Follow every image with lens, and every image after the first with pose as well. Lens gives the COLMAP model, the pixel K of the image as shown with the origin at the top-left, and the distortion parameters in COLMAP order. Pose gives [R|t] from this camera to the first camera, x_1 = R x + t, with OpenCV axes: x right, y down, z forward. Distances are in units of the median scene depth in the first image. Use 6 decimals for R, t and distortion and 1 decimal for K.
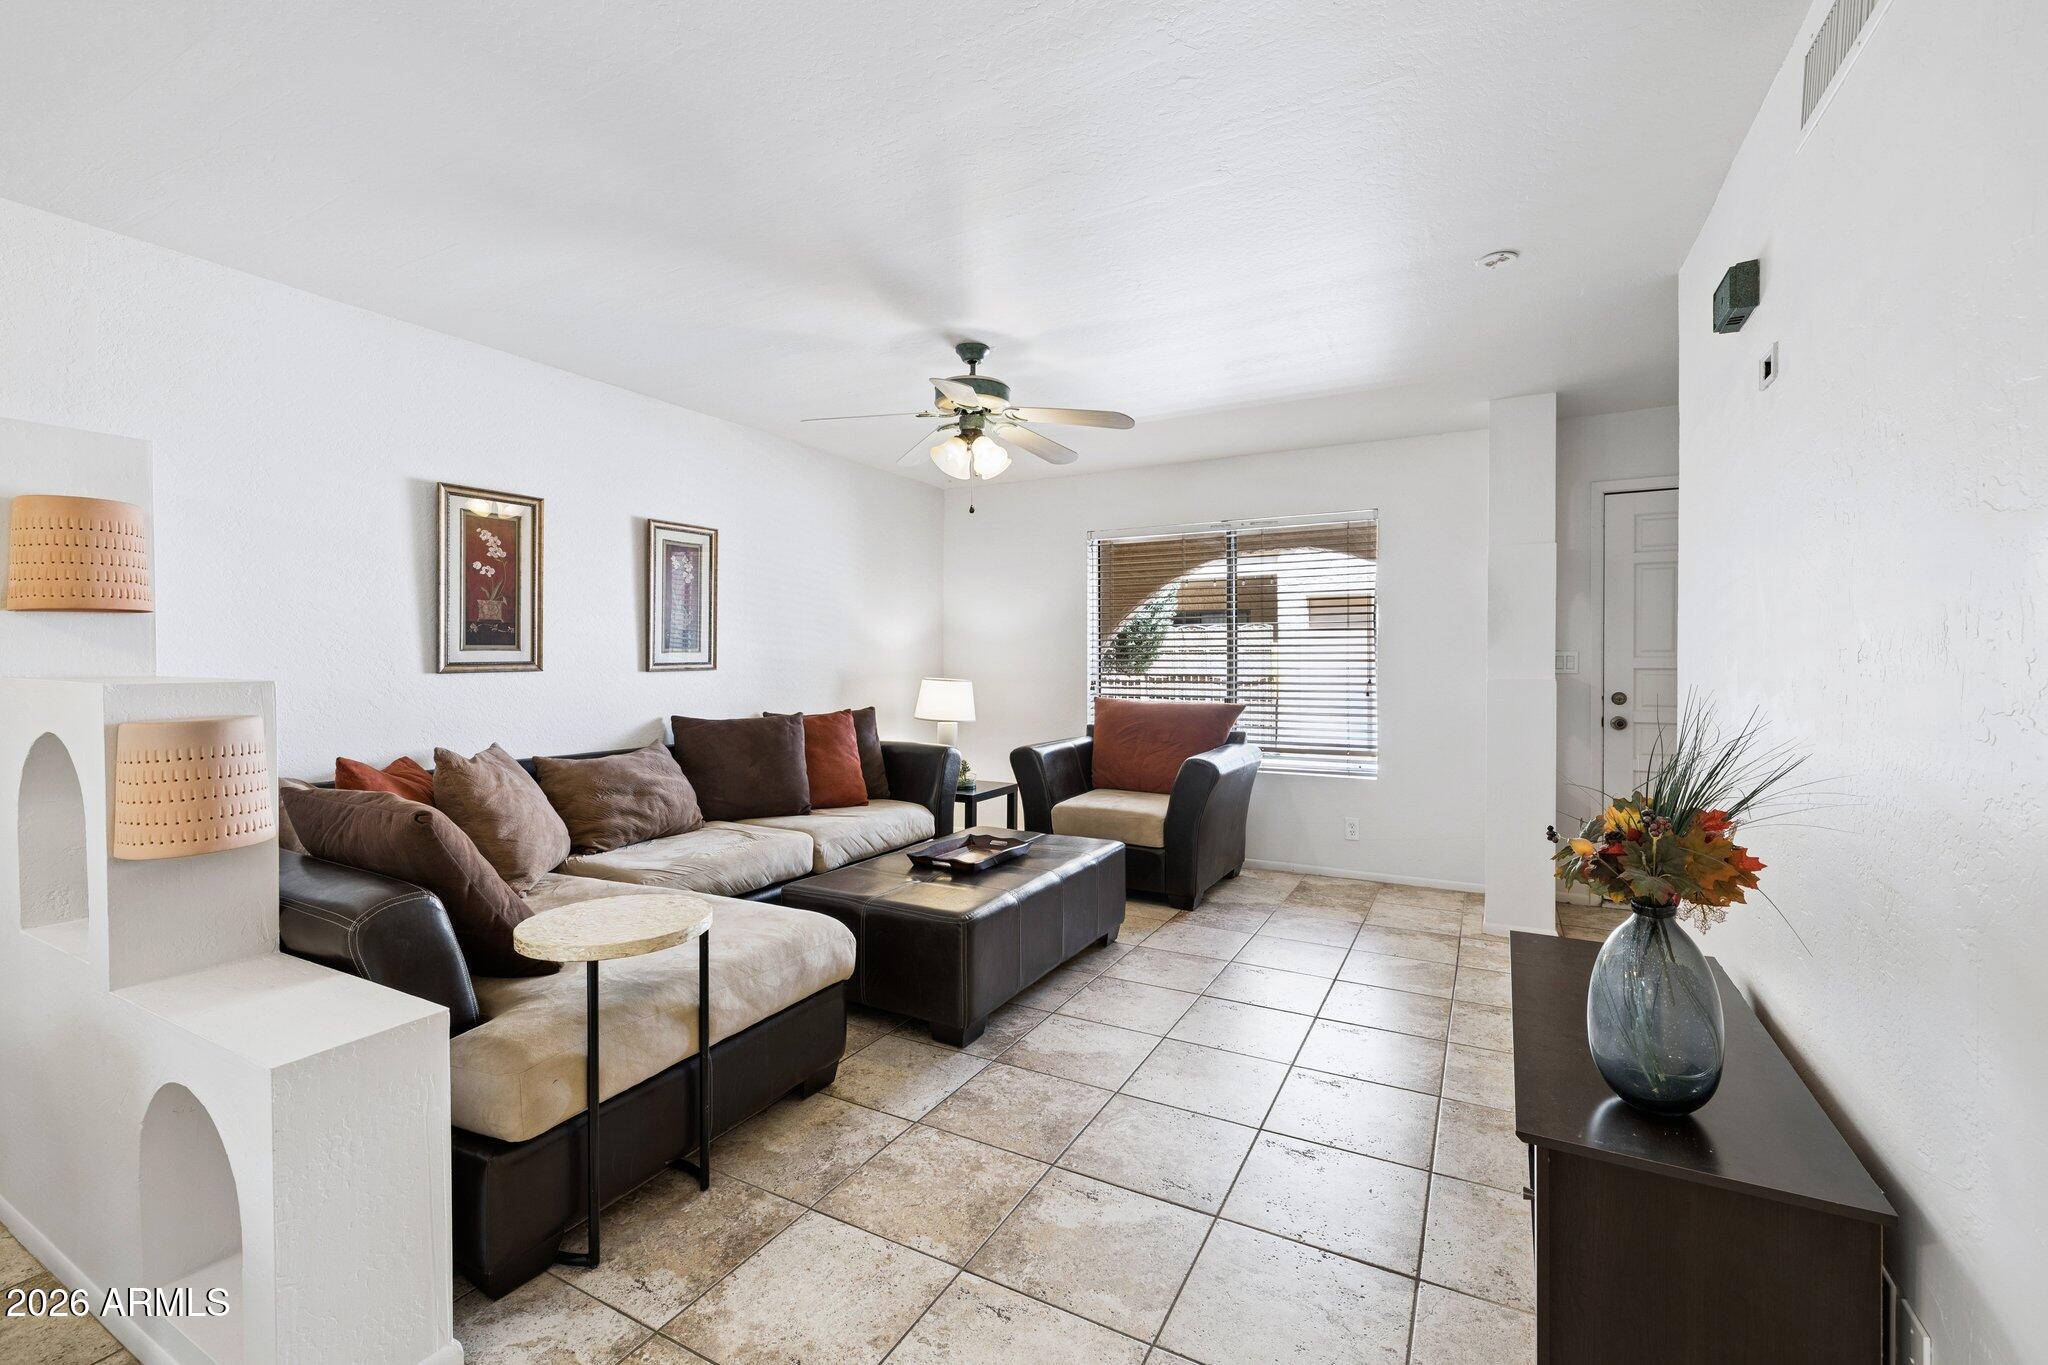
lens RADIAL K [[879.2, 0, 1011.5], [0, 879.2, 665.0], [0, 0, 1]] dist [0.001082, -0.000029]
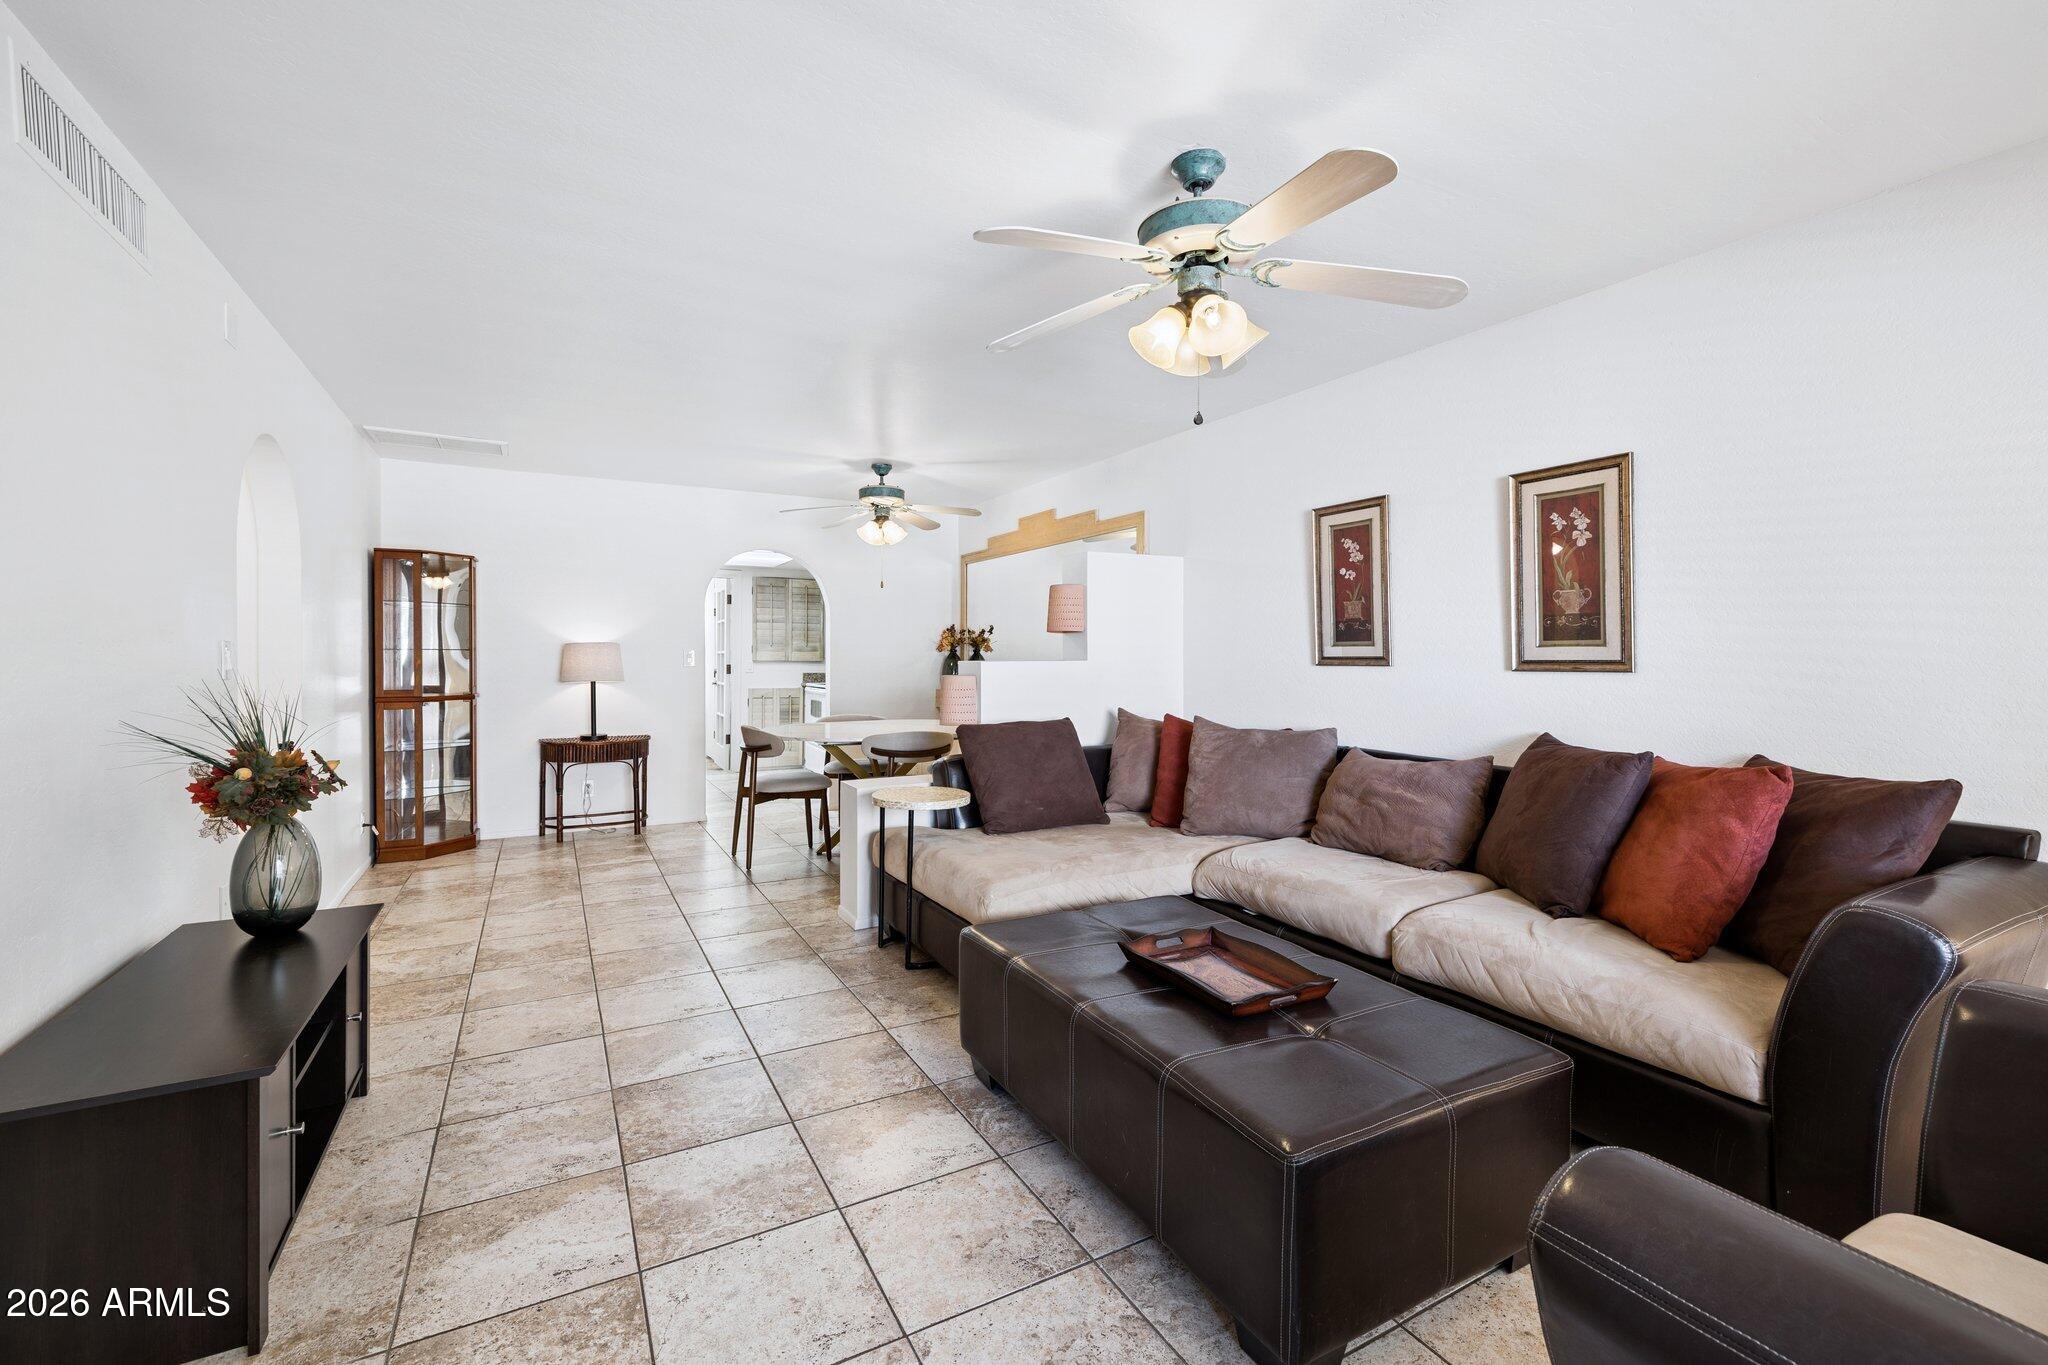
lens RADIAL K [[879.2, 0, 1015.9], [0, 879.2, 662.5], [0, 0, 1]] dist [0.001082, -0.000029]
pose [[-0.542225, 0.003455, -0.840226, 0.573402], [-0.015042, 0.999791, 0.013818, -0.005440], [0.840099, 0.020131, -0.542060, 1.267227]]
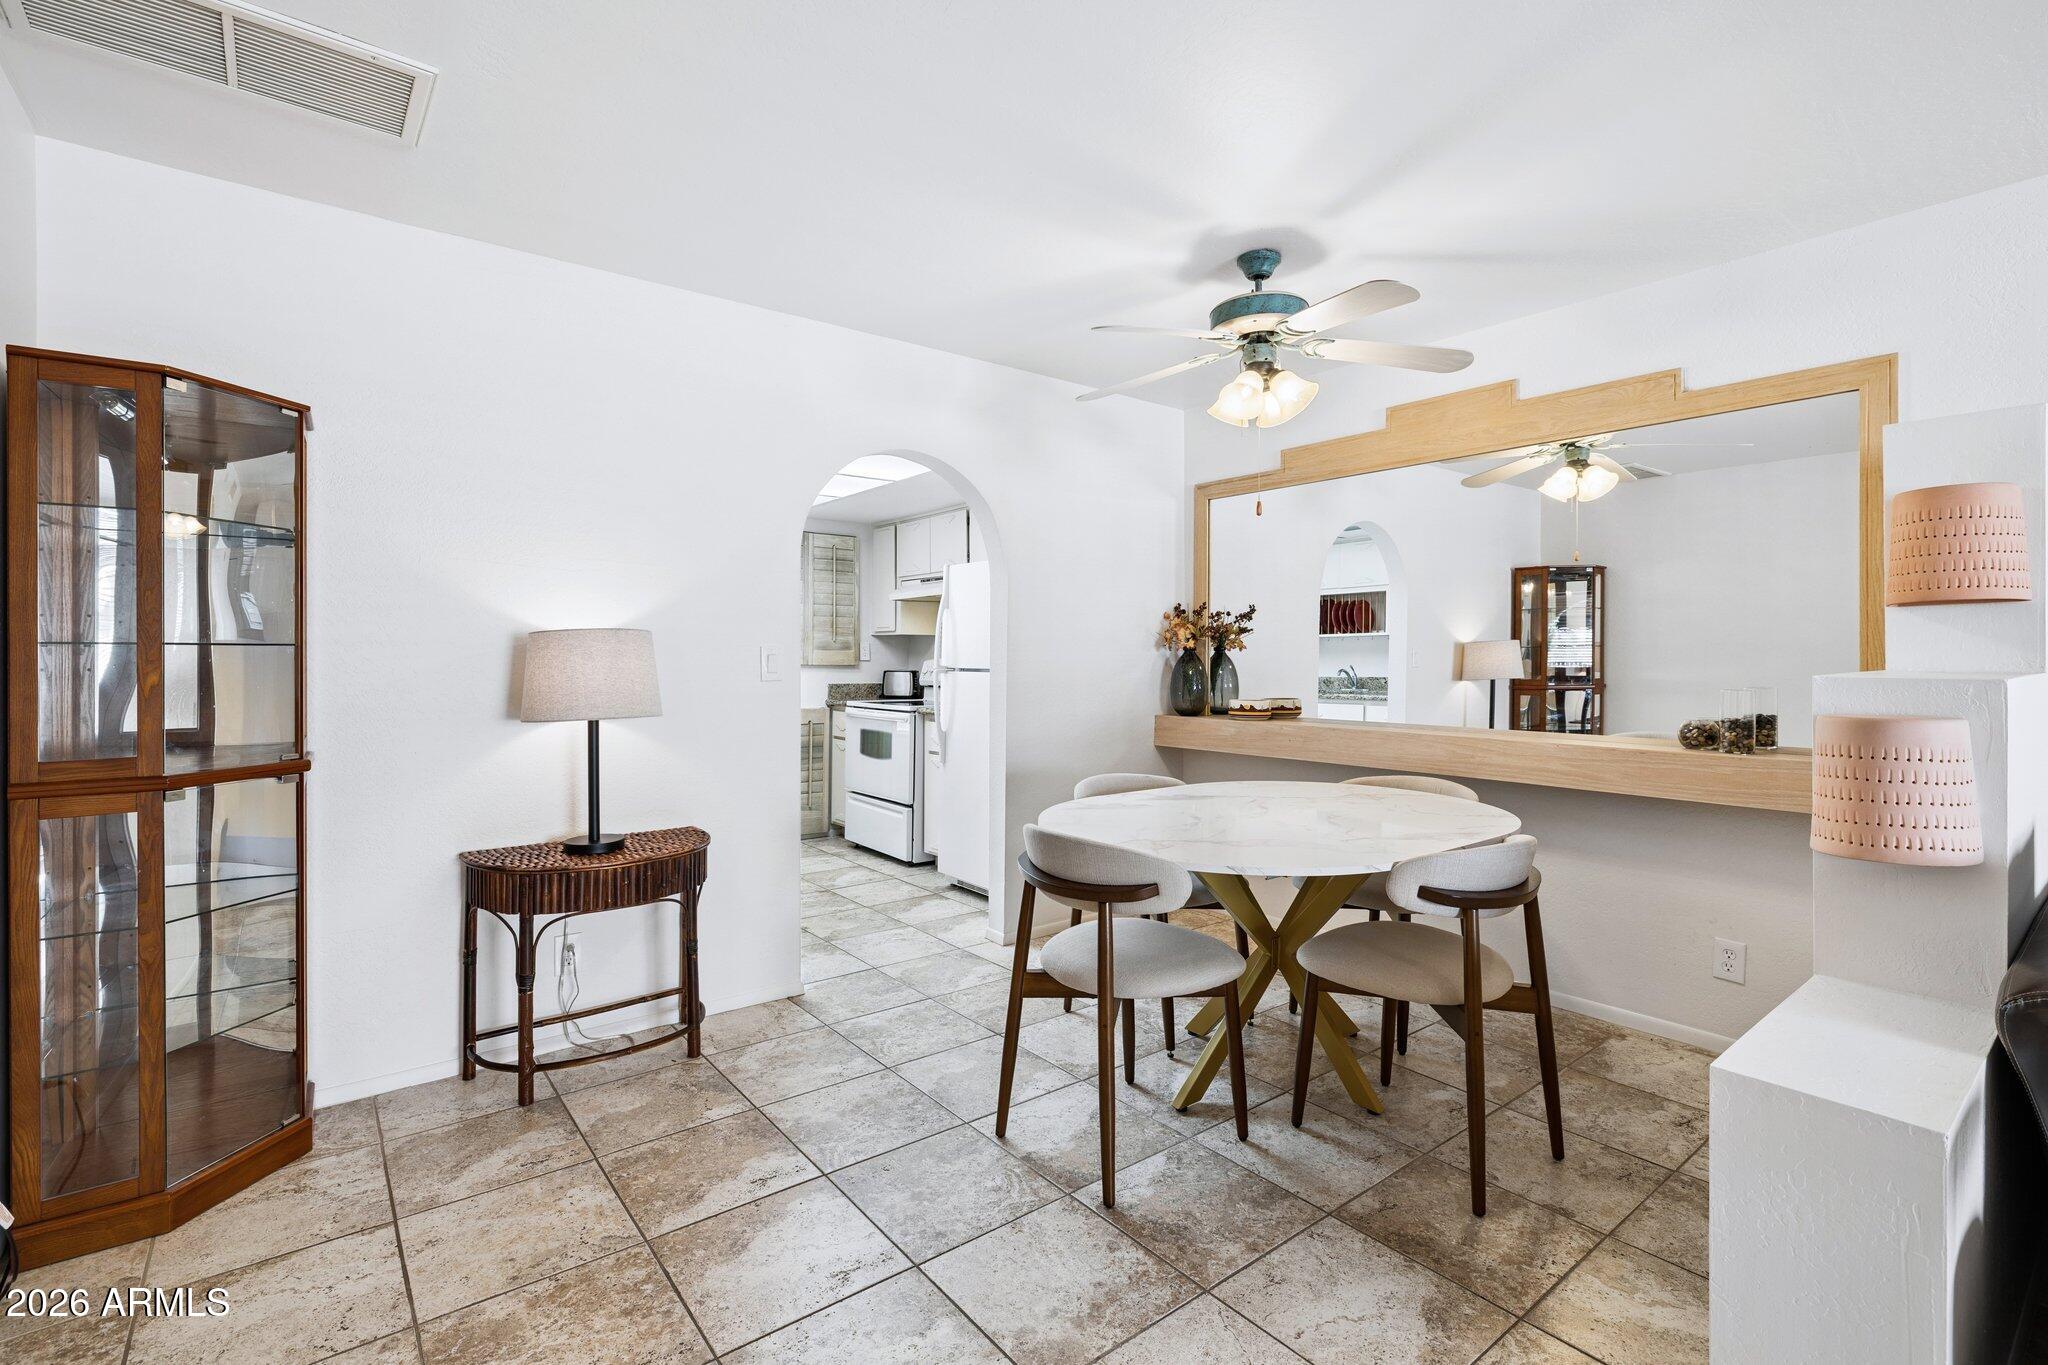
lens RADIAL K [[936.0, 0, 1010.7], [0, 936.0, 654.6], [0, 0, 1]] dist [-0.009020, 0.000225]
pose [[-0.395310, -0.002550, -0.918544, 0.405394], [-0.015860, 0.999866, 0.004050, -0.001103], [0.918411, 0.016169, -0.395298, 0.857741]]
